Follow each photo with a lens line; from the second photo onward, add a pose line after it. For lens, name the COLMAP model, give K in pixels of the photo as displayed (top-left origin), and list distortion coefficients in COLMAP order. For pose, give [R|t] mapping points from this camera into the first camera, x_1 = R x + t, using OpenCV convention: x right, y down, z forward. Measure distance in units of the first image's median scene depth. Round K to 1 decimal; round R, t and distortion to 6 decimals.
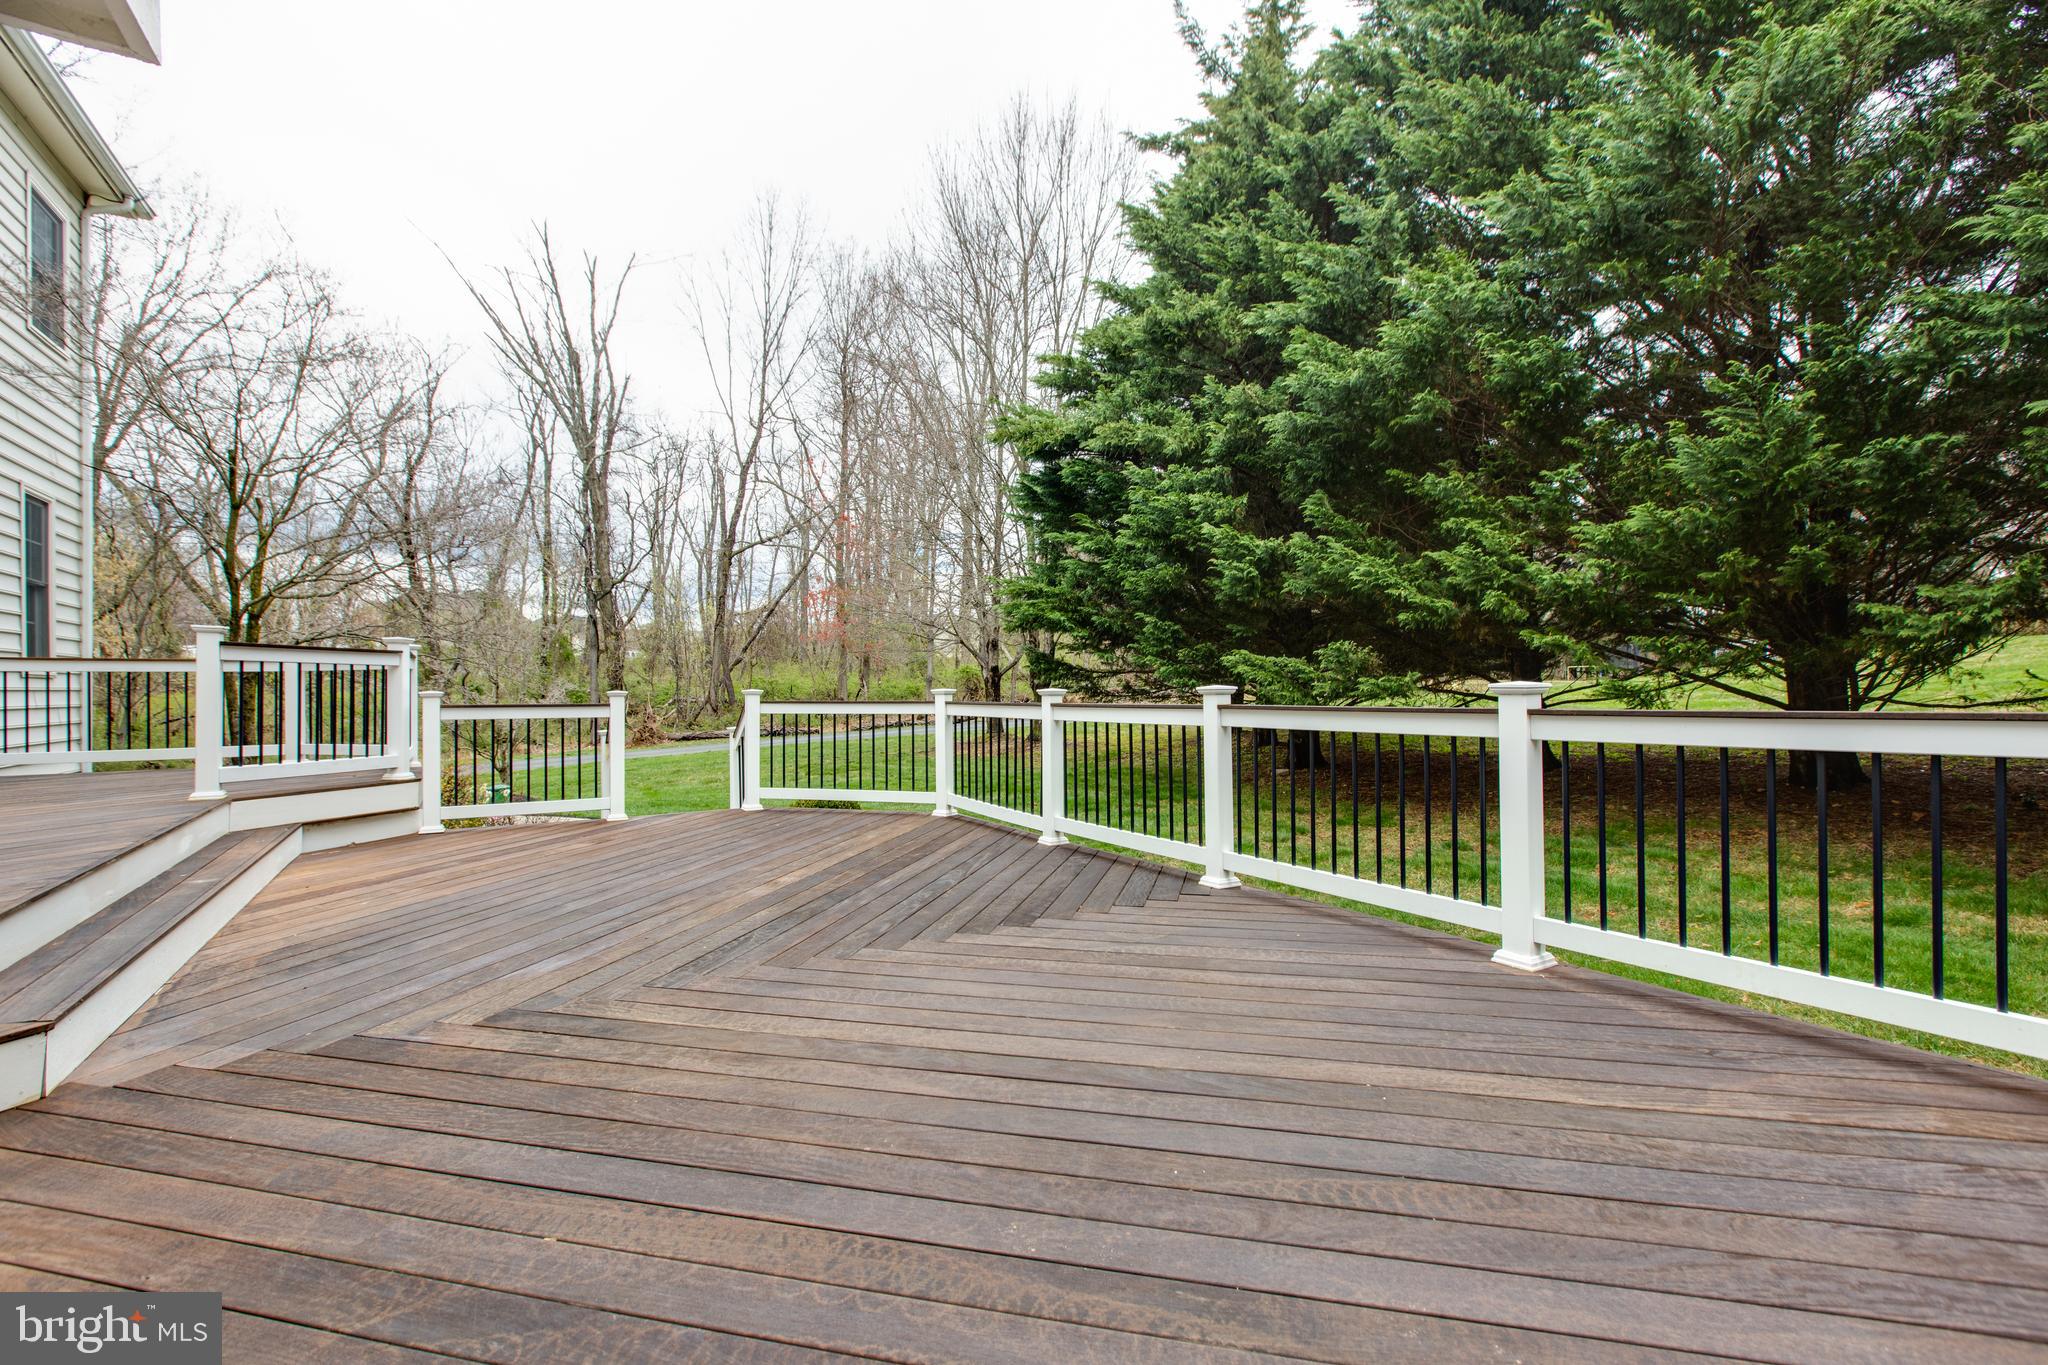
lens RADIAL K [[916.0, 0, 1014.2], [0, 916.0, 684.7], [0, 0, 1]] dist [0.001614, 0.000406]
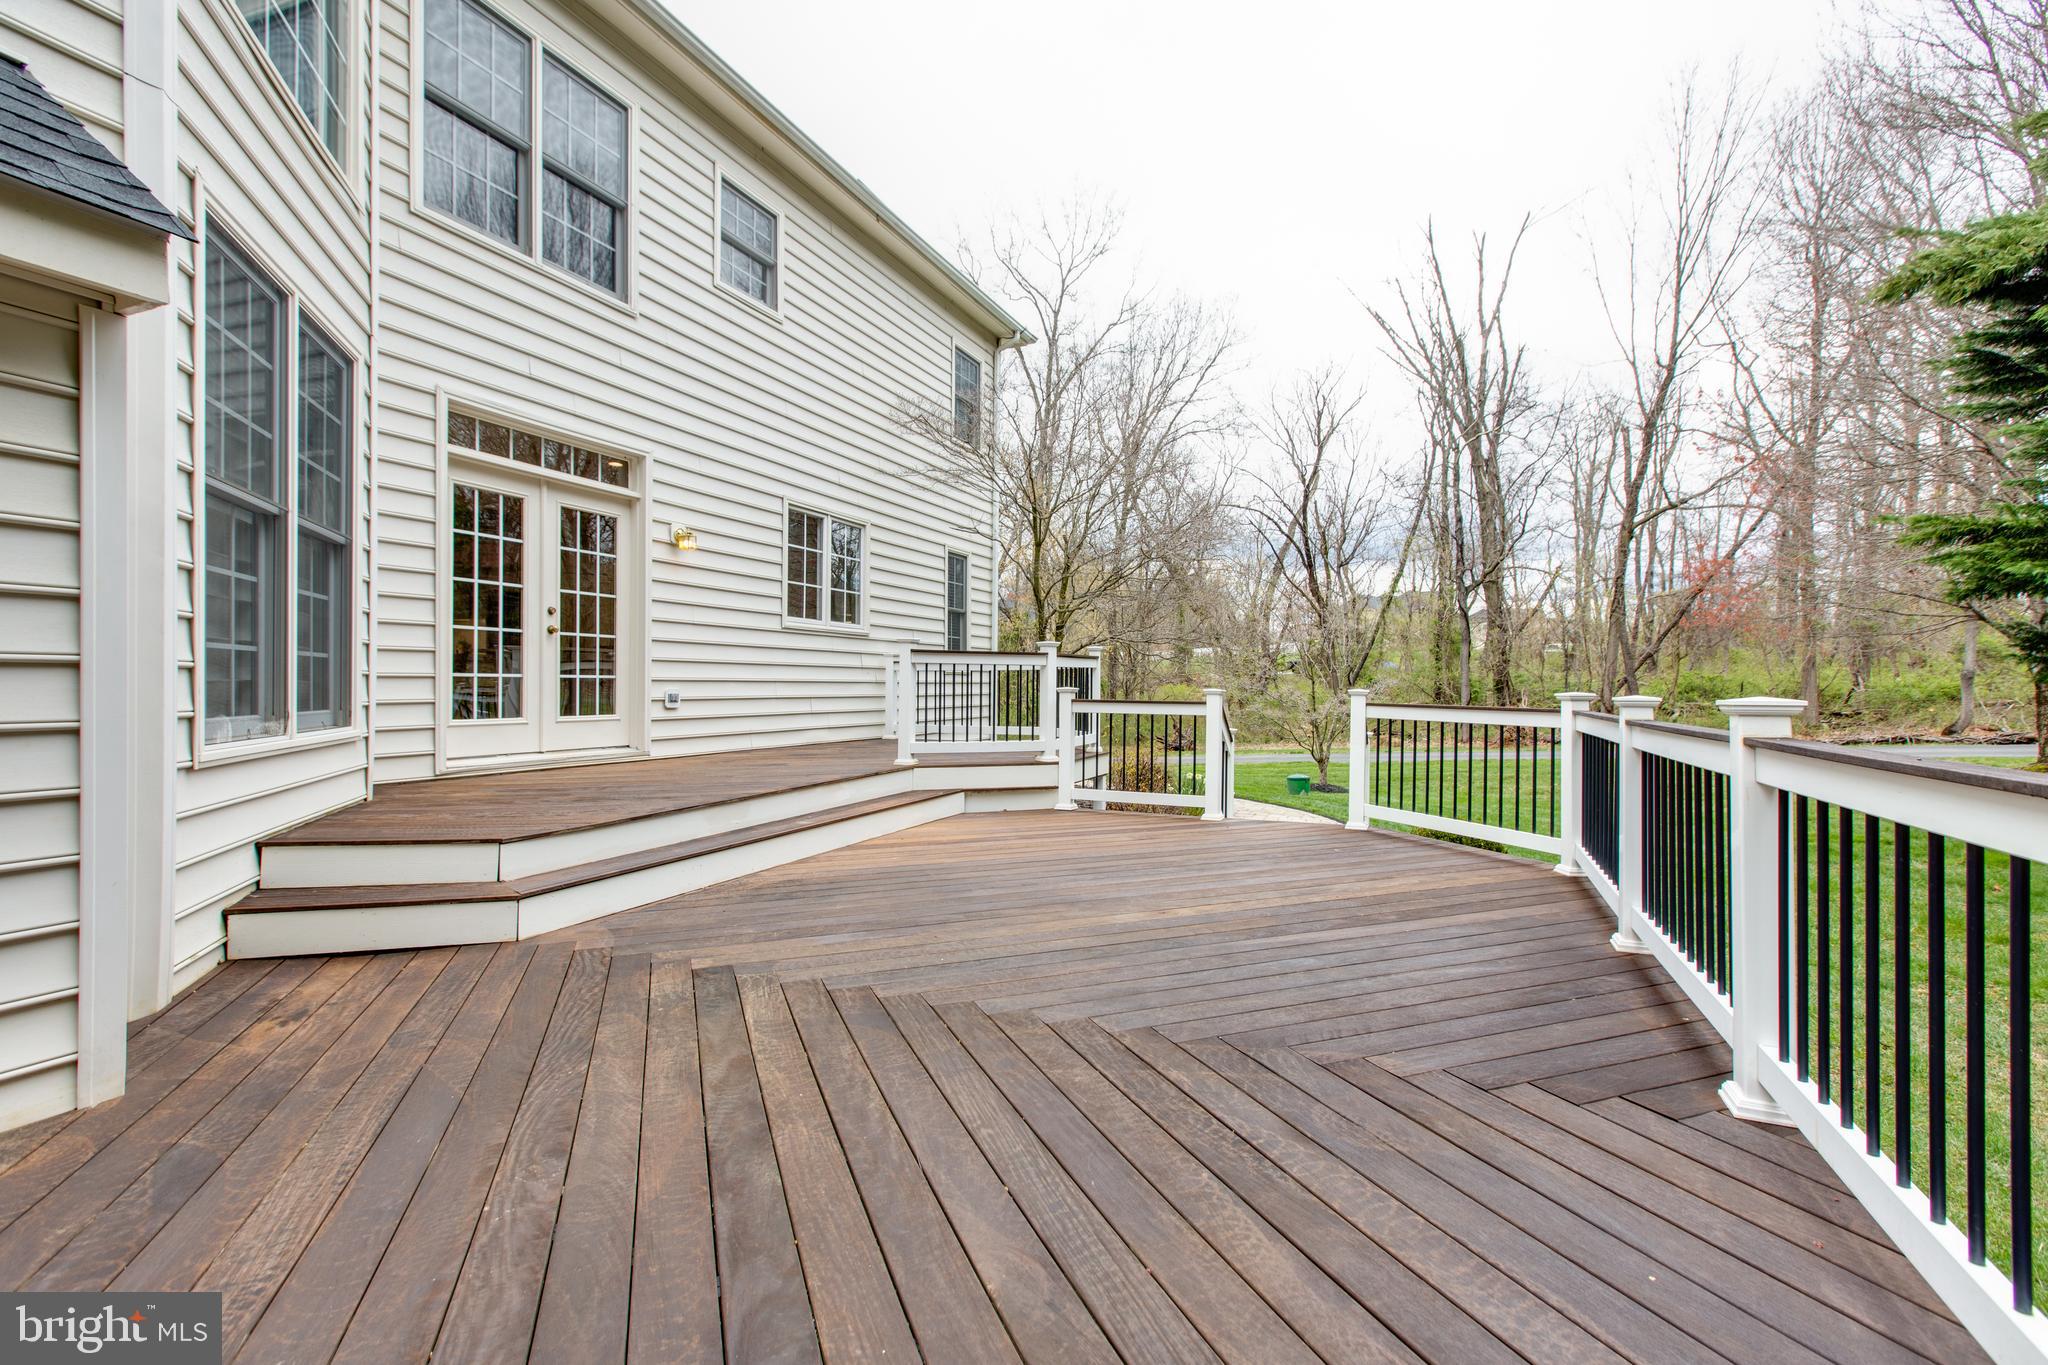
lens RADIAL K [[916.0, 0, 1014.2], [0, 916.0, 684.7], [0, 0, 1]] dist [0.001614, 0.000406]
pose [[0.582284, 0.010353, -0.812920, 0.199825], [-0.005012, 0.999946, 0.009145, -0.004770], [0.812970, -0.001251, 0.582304, 0.206089]]
